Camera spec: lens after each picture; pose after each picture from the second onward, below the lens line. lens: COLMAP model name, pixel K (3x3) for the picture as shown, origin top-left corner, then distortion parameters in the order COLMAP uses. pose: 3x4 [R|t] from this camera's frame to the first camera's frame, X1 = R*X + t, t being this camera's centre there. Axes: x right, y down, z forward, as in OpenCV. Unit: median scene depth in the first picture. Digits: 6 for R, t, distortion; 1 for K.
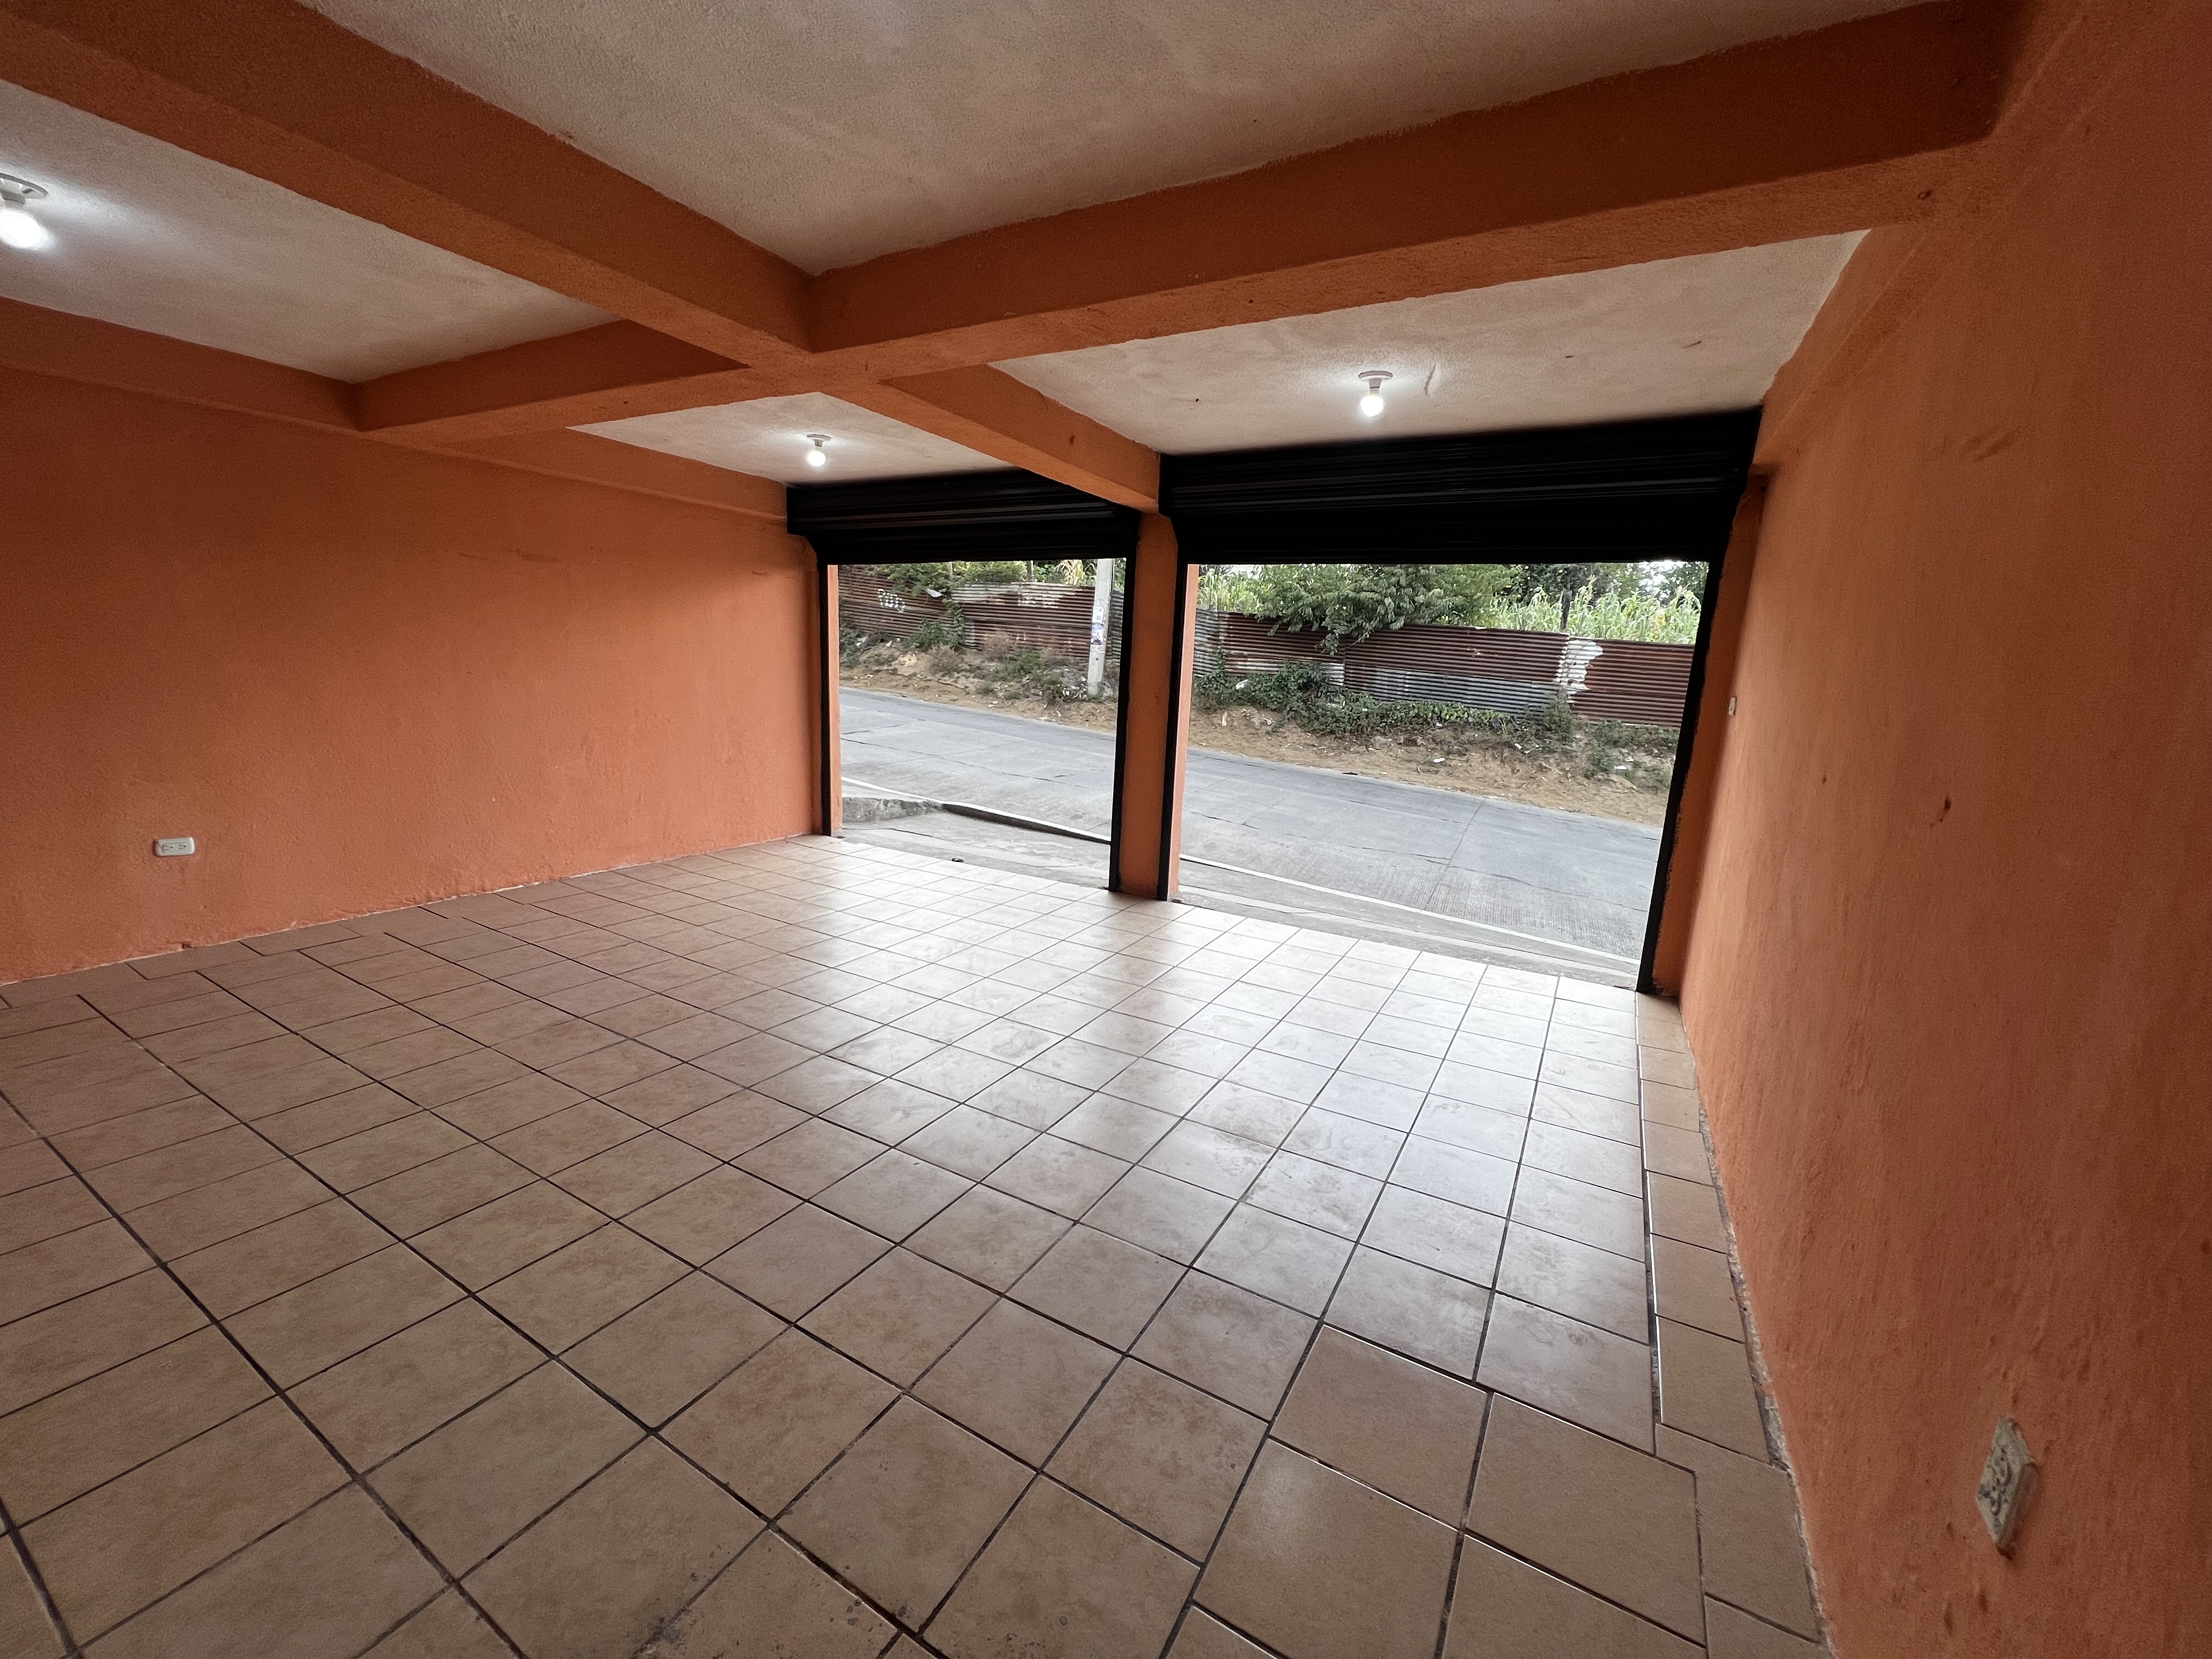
lens RADIAL K [[905.1, 0, 1098.6], [0, 905.1, 782.0], [0, 0, 1]] dist [-0.004524, 0.000647]
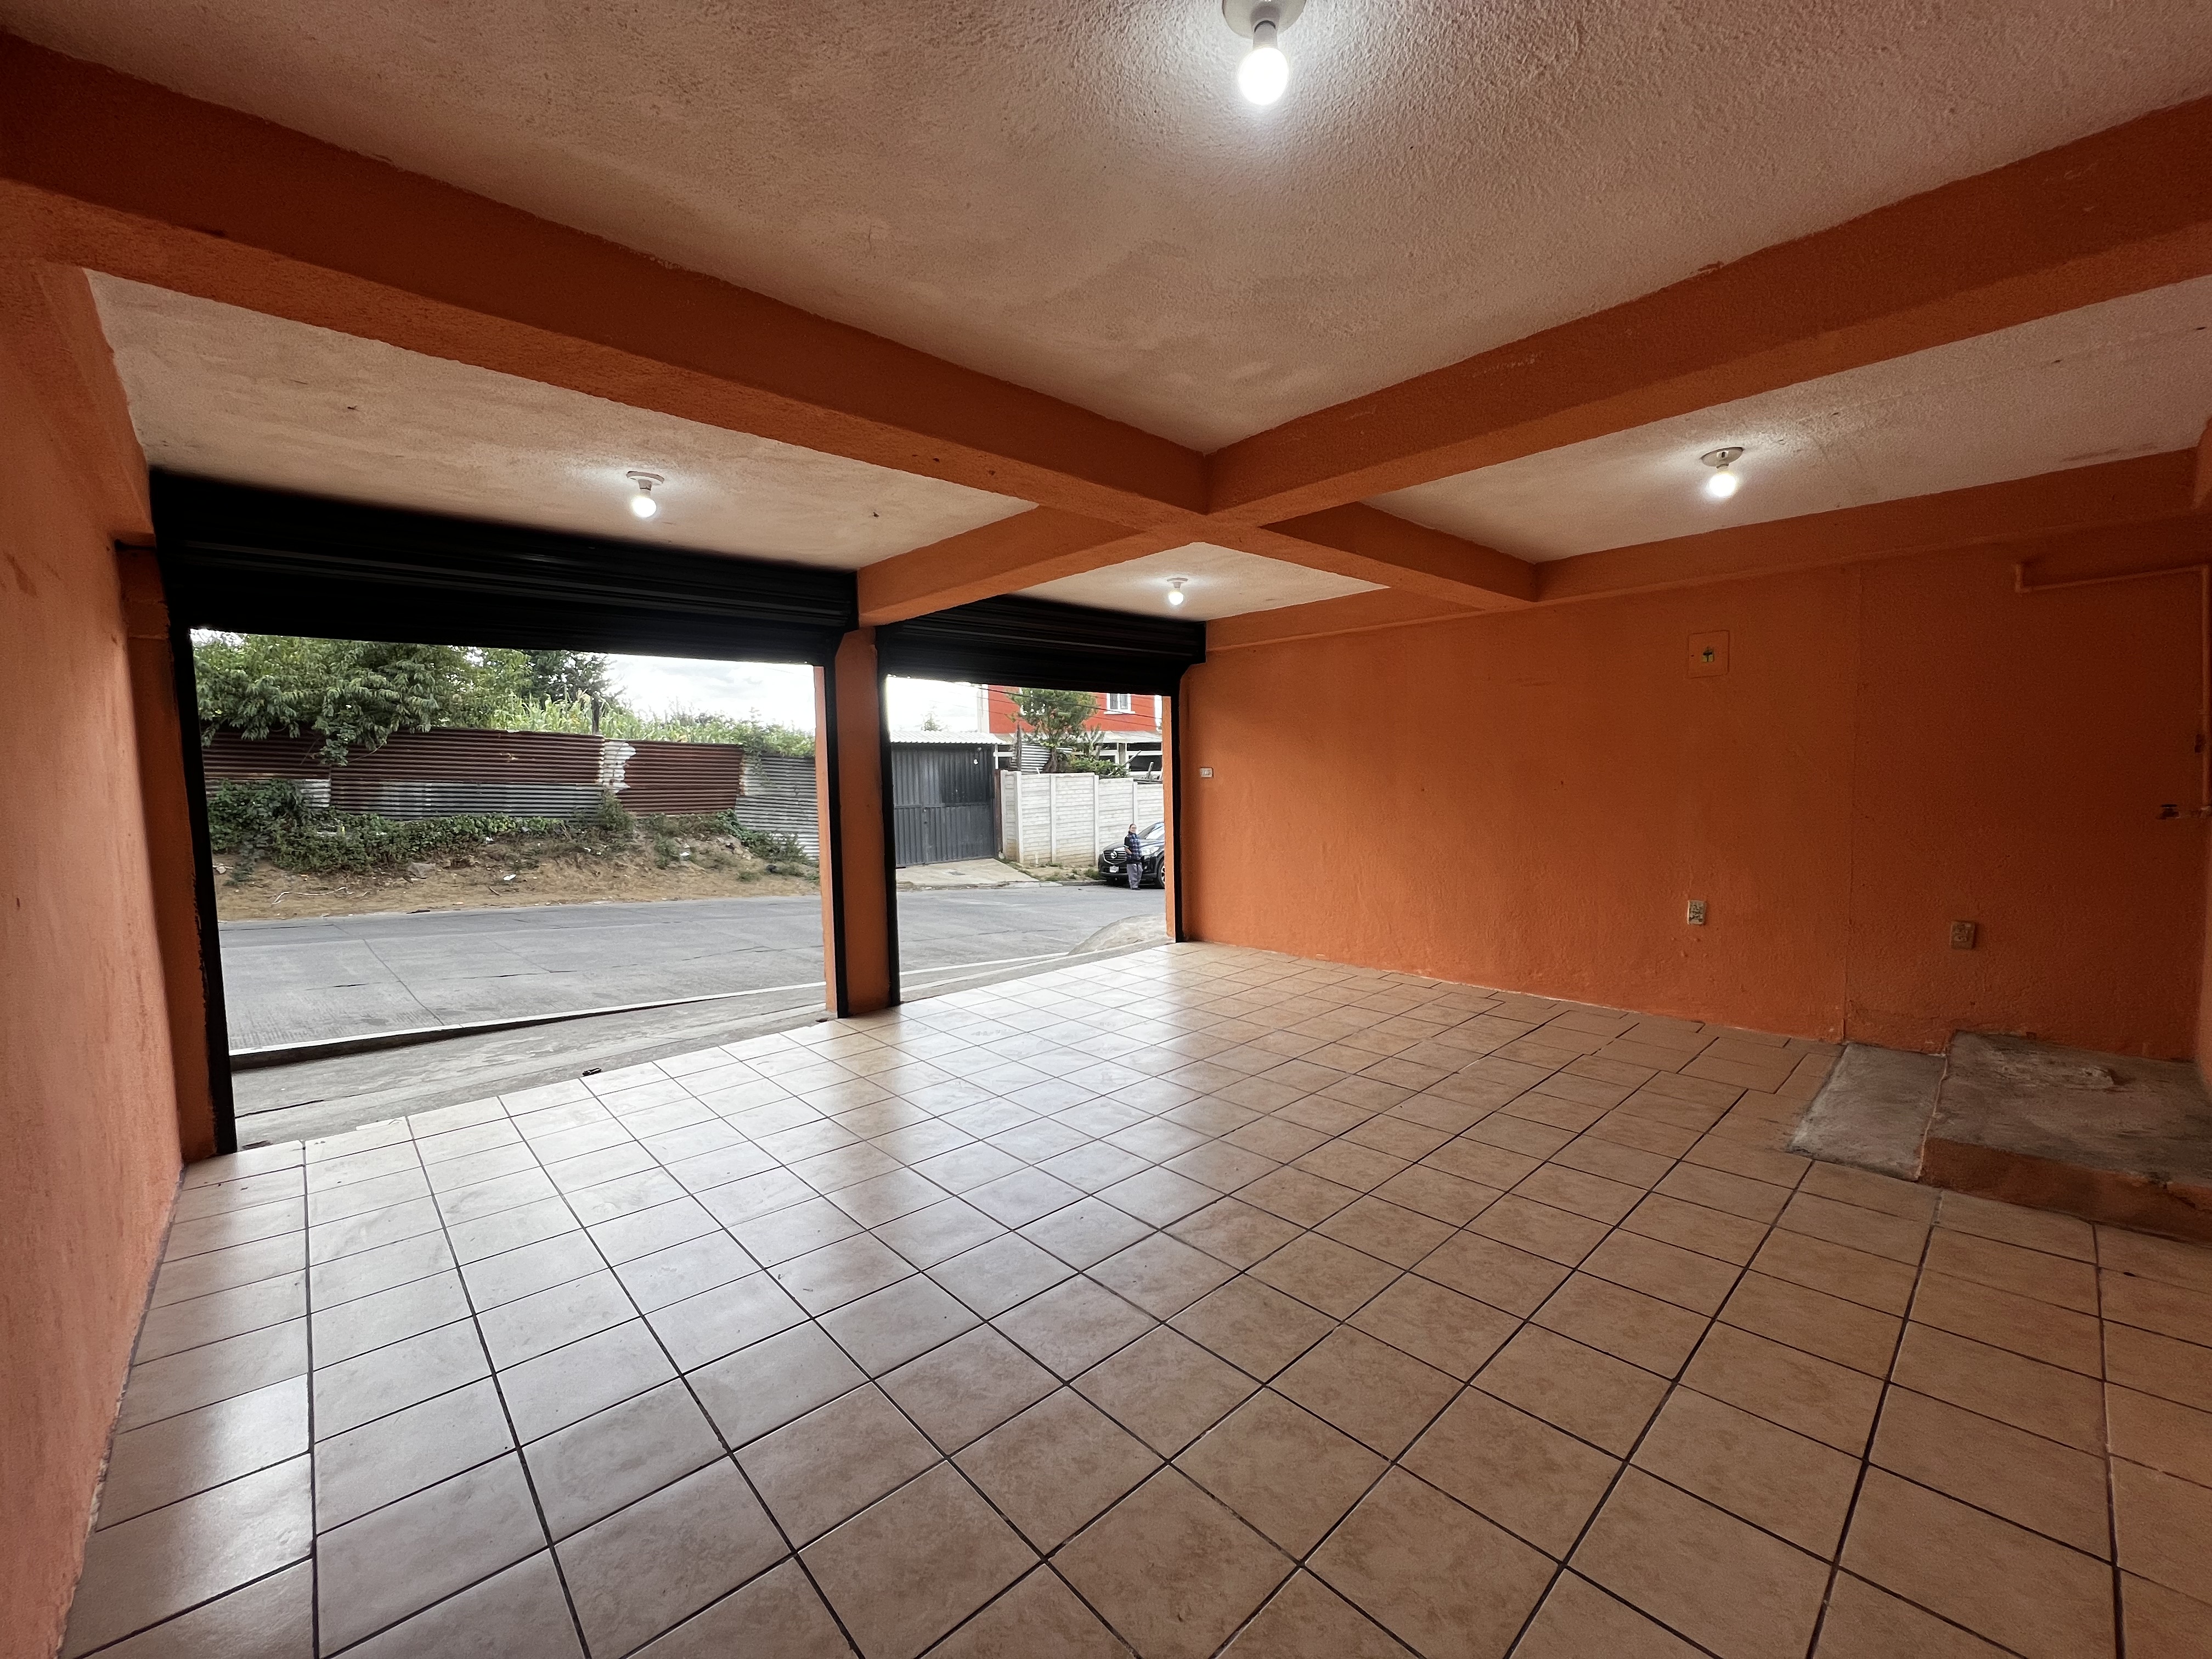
lens RADIAL K [[883.6, 0, 1106.0], [0, 883.6, 833.6], [0, 0, 1]] dist [0.001917, -0.000099]
pose [[0.290010, -0.122244, 0.949184, -0.296393], [0.166226, 0.983168, 0.075833, -0.036375], [-0.942477, 0.135787, 0.305449, 0.171510]]
